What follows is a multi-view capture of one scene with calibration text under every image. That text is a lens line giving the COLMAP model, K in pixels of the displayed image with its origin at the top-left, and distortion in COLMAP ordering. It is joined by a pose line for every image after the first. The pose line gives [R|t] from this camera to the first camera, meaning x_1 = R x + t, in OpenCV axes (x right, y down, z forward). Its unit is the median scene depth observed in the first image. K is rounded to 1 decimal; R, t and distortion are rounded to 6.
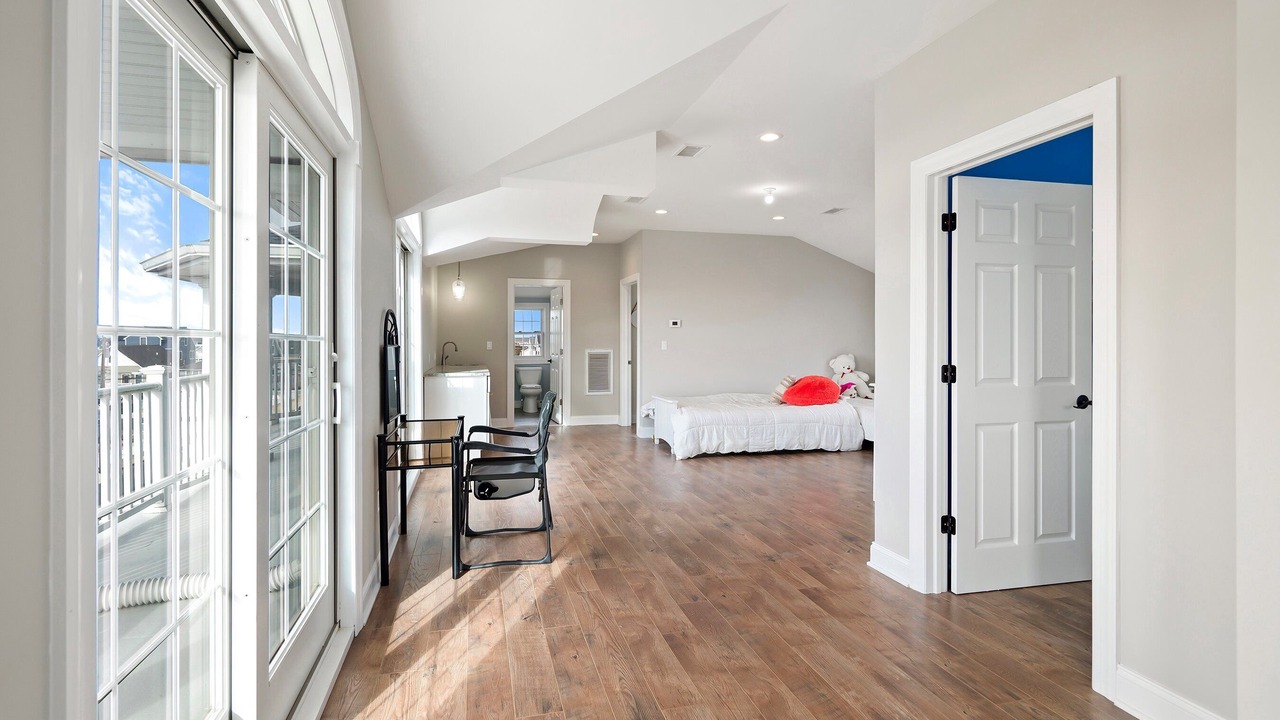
lens RADIAL K [[587.1, 0, 635.3], [0, 587.1, 358.0], [0, 0, 1]] dist [-0.001076, 0.000292]
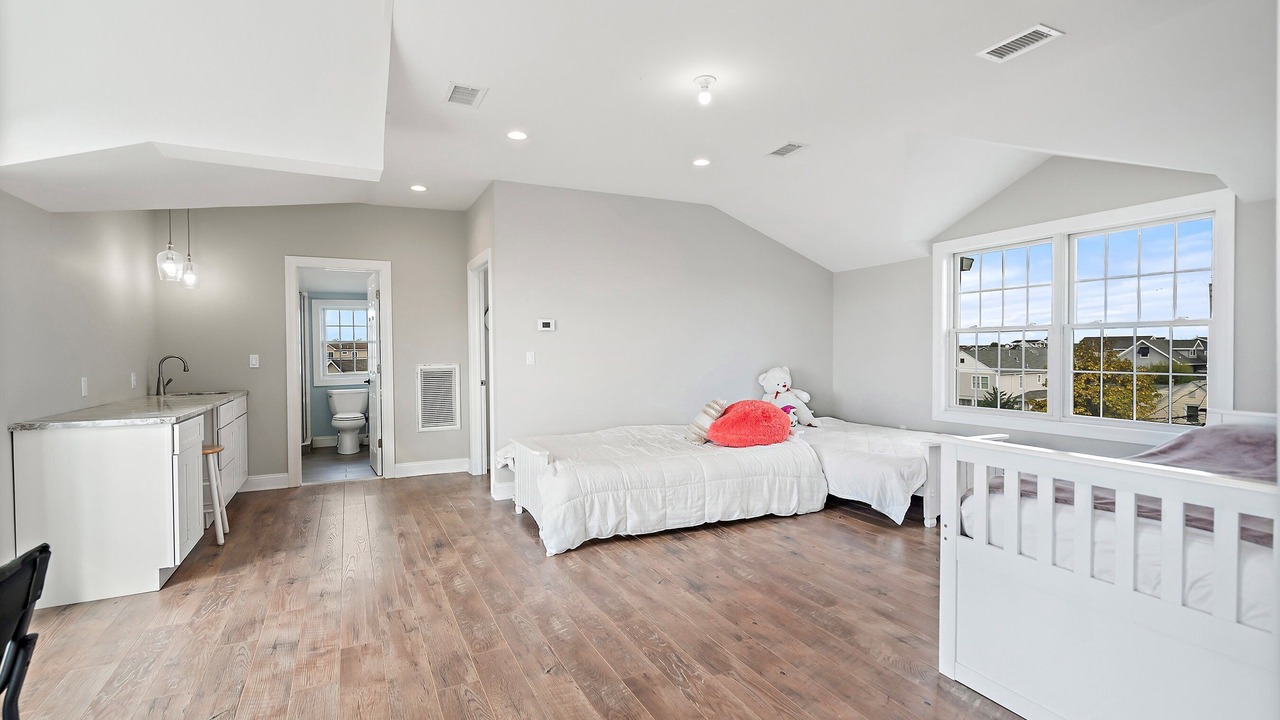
lens RADIAL K [[587.1, 0, 635.3], [0, 587.1, 358.0], [0, 0, 1]] dist [-0.001076, 0.000292]
pose [[0.980675, -0.011472, 0.195309, 0.037542], [0.014528, 0.999793, -0.014221, -0.010904], [-0.195105, 0.016783, 0.980639, 0.343848]]
